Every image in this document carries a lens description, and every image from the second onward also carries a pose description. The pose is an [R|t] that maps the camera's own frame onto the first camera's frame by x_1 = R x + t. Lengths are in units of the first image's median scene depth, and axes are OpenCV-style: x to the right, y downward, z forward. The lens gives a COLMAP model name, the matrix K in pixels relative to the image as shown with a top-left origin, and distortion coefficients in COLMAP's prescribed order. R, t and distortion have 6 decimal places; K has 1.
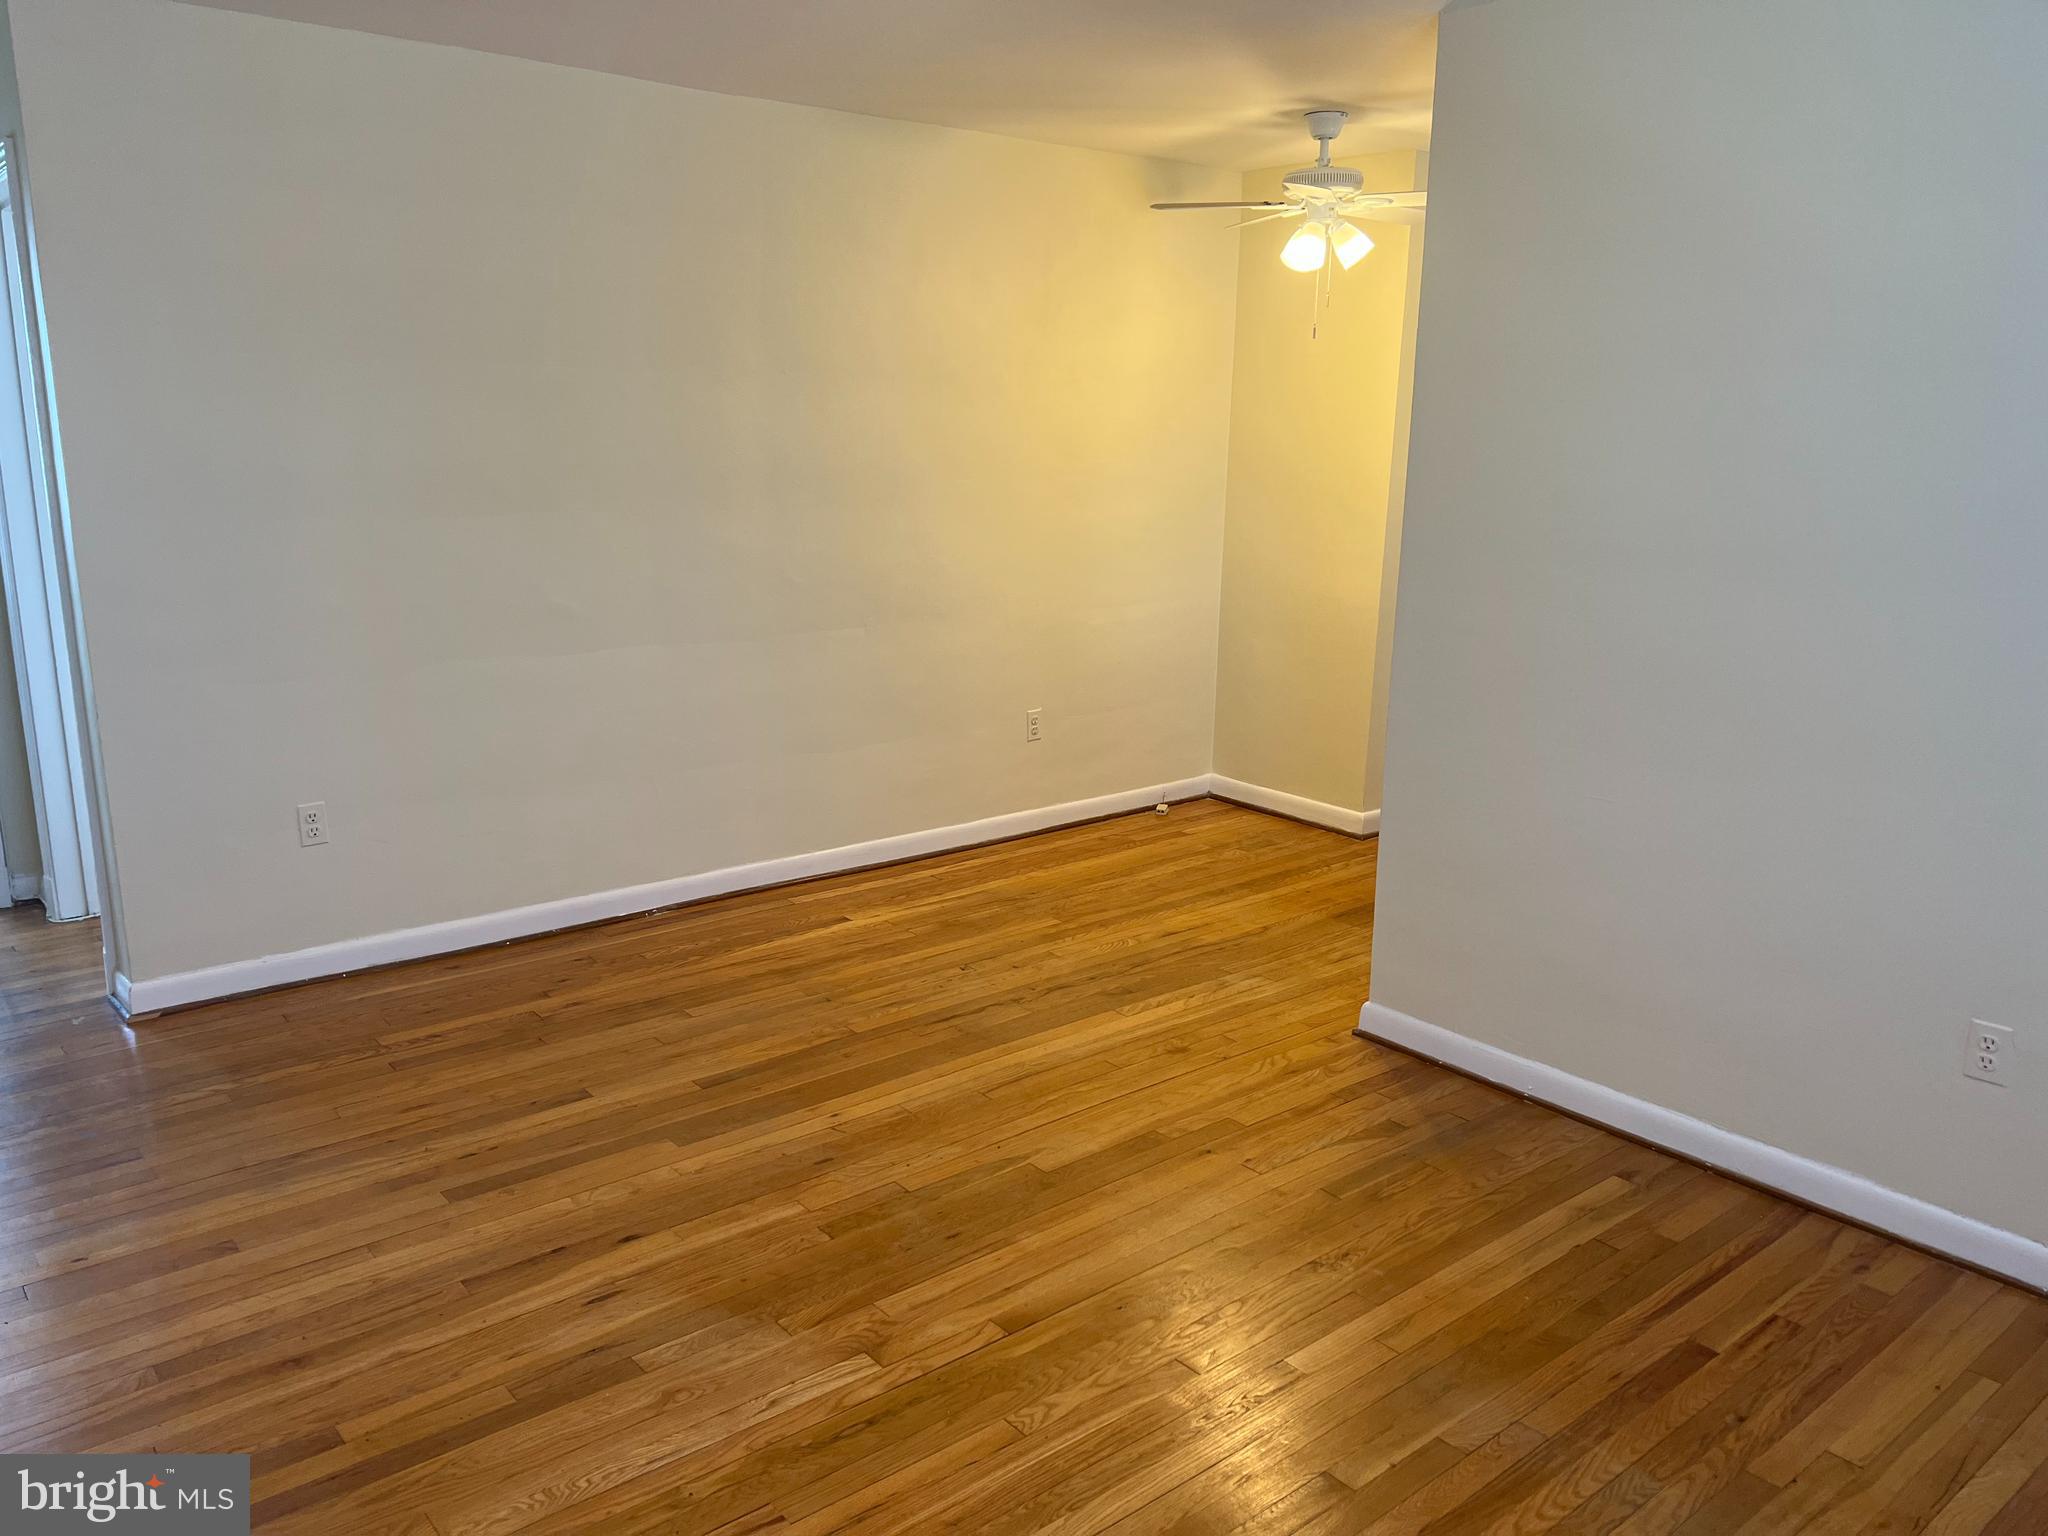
lens RADIAL K [[1532.6, 0, 1018.9], [0, 1532.6, 771.2], [0, 0, 1]] dist [0.036870, -0.039694]
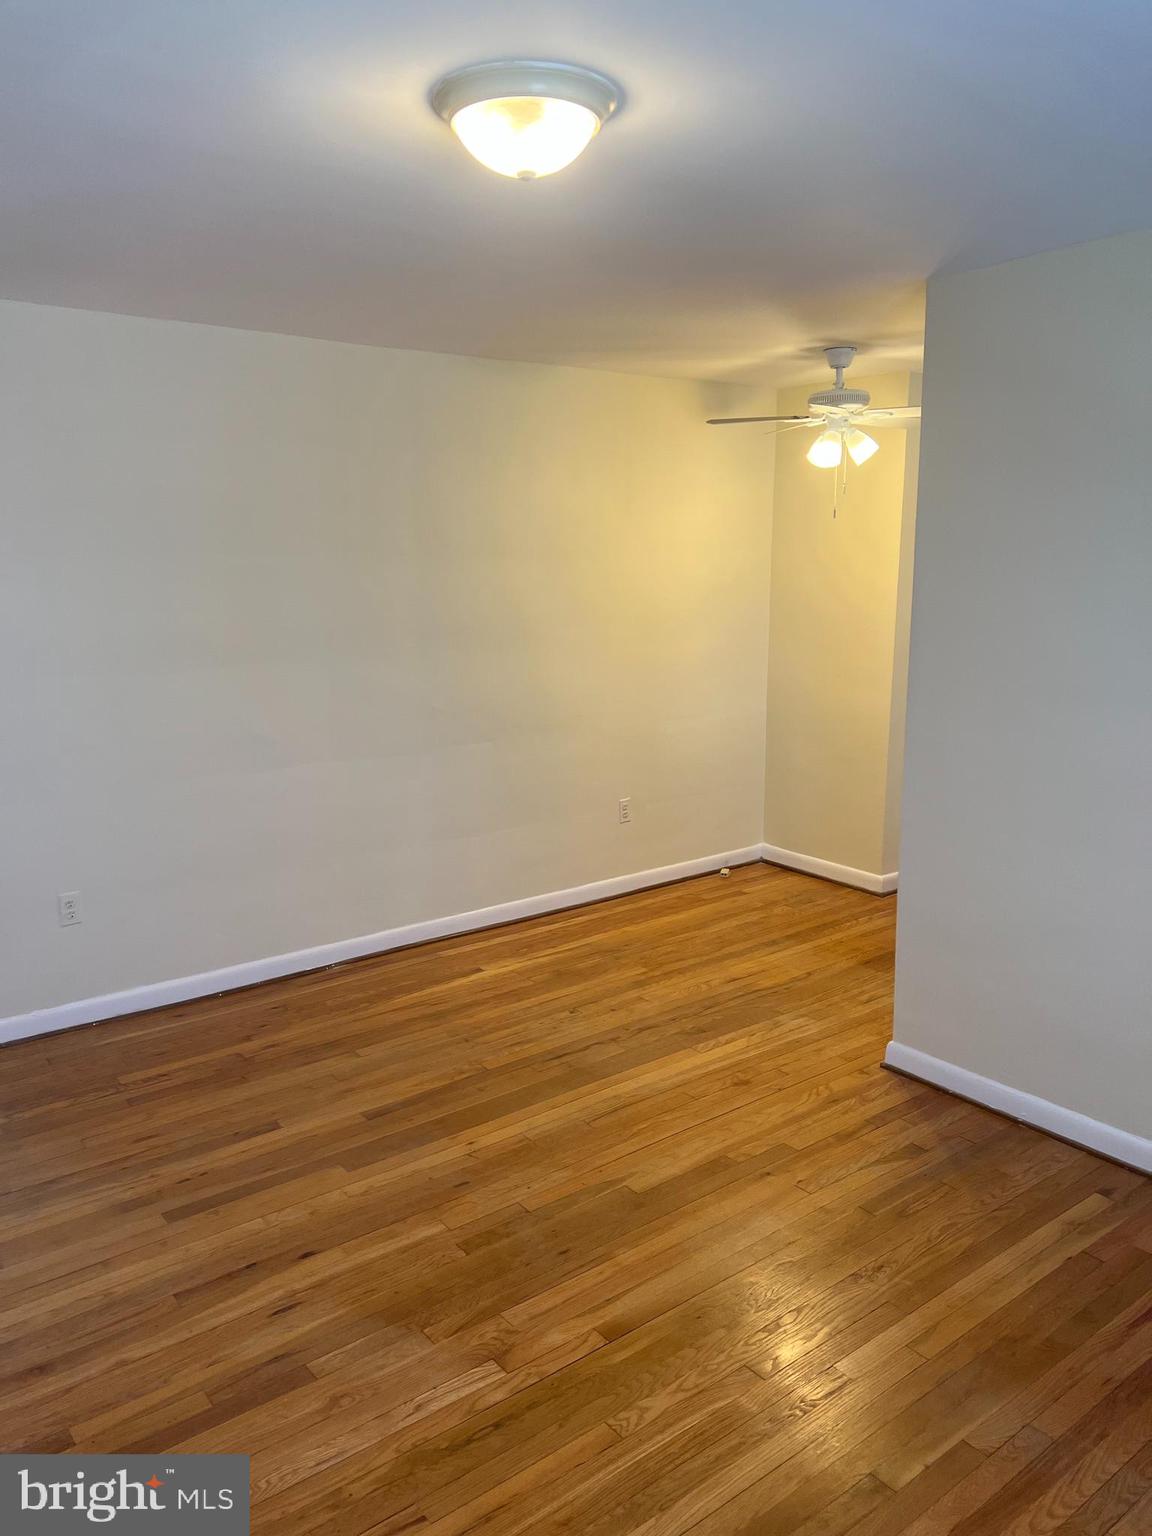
lens RADIAL K [[1149.5, 0, 580.8], [0, 1149.5, 761.9], [0, 0, 1]] dist [0.036870, -0.039694]
pose [[0.999388, -0.015530, -0.031360, 0.005760], [0.014037, 0.998784, -0.047253, -0.045548], [0.032055, 0.046784, 0.998391, 0.039322]]
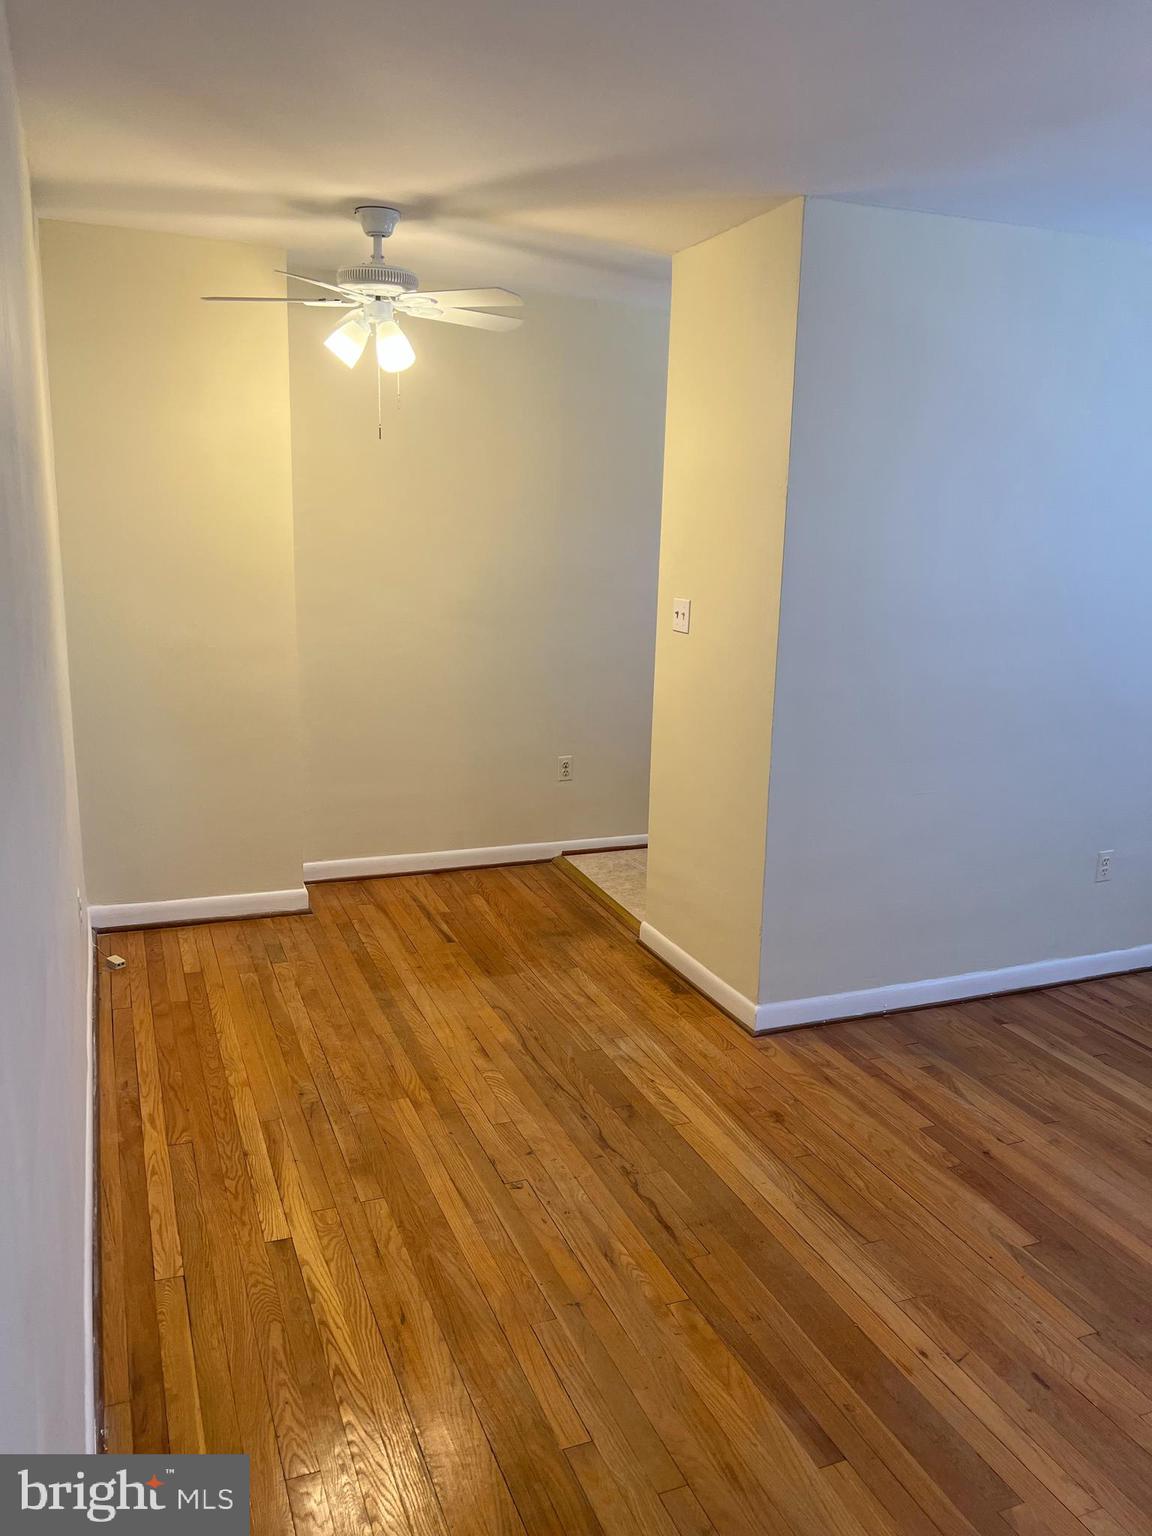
lens RADIAL K [[1149.5, 0, 584.5], [0, 1149.5, 765.3], [0, 0, 1]] dist [0.036870, -0.039694]
pose [[0.297987, -0.215402, 0.929949, -0.750456], [0.189241, 0.968202, 0.163624, -0.254619], [-0.935624, 0.127227, 0.329274, 0.965444]]
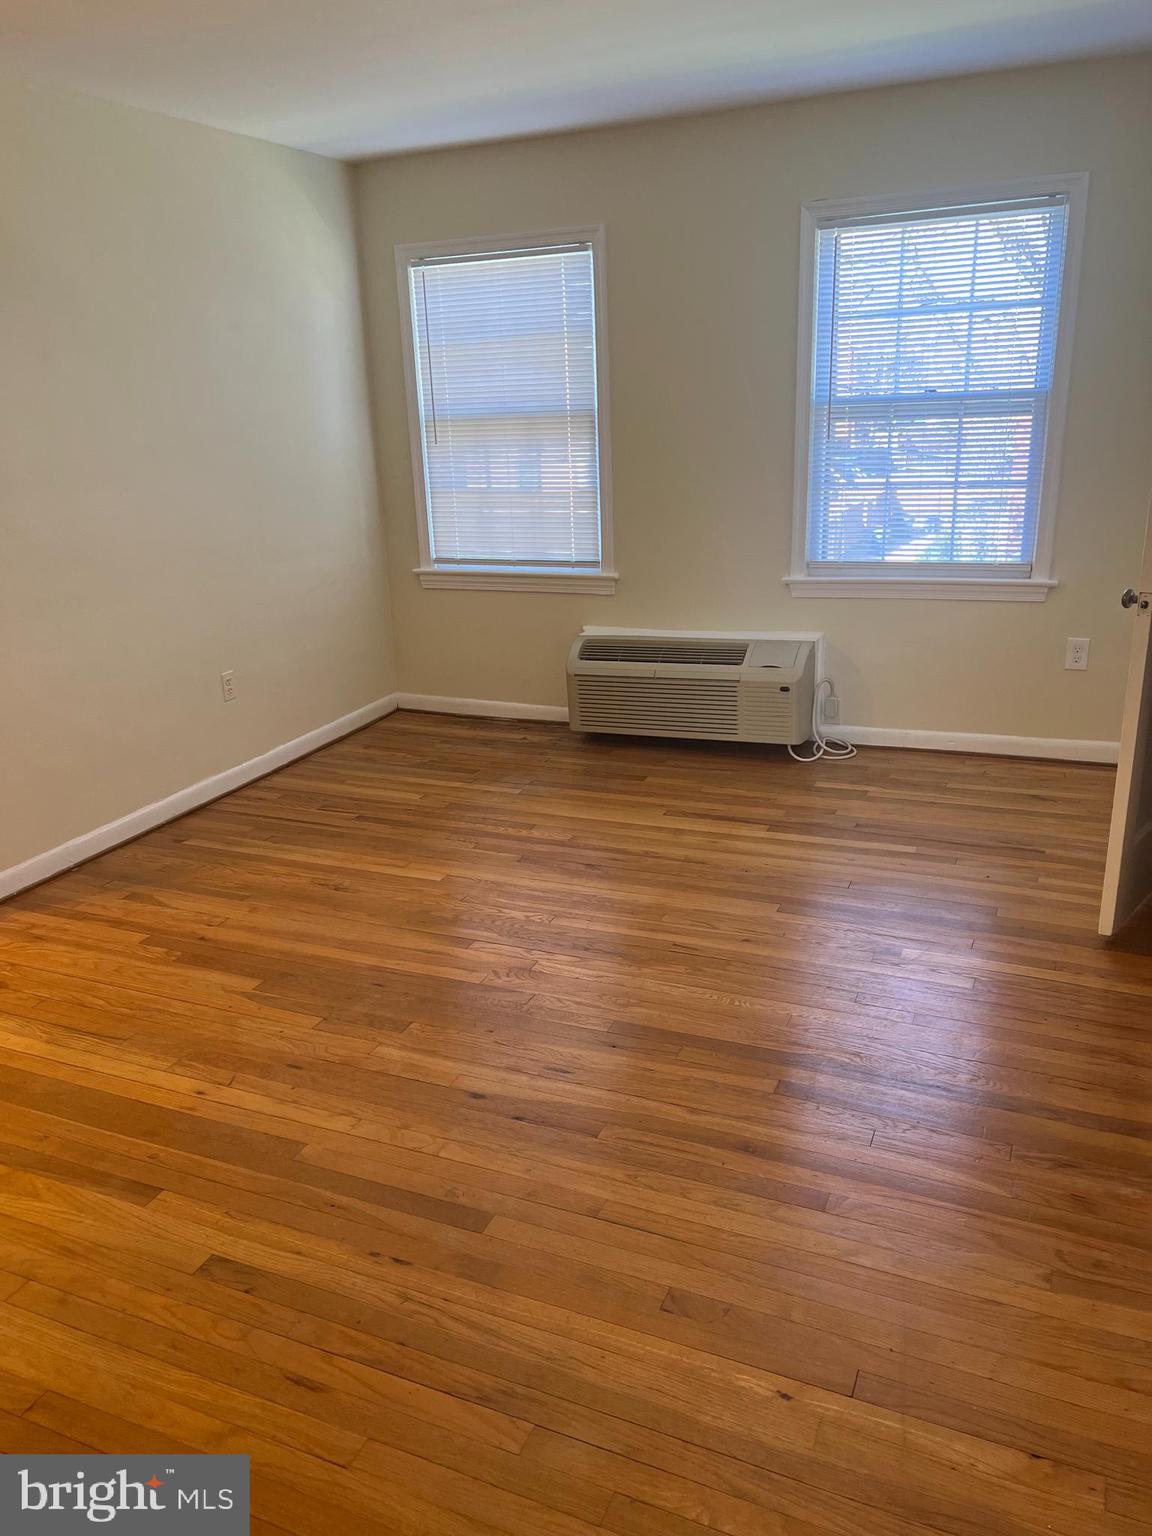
lens RADIAL K [[1149.5, 0, 557.1], [0, 1149.5, 772.8], [0, 0, 1]] dist [0.036870, -0.039694]
pose [[-0.436162, -0.281422, 0.854731, -0.847310], [0.230093, 0.883386, 0.408272, -0.225985], [-0.869954, 0.374740, -0.320546, 1.007091]]
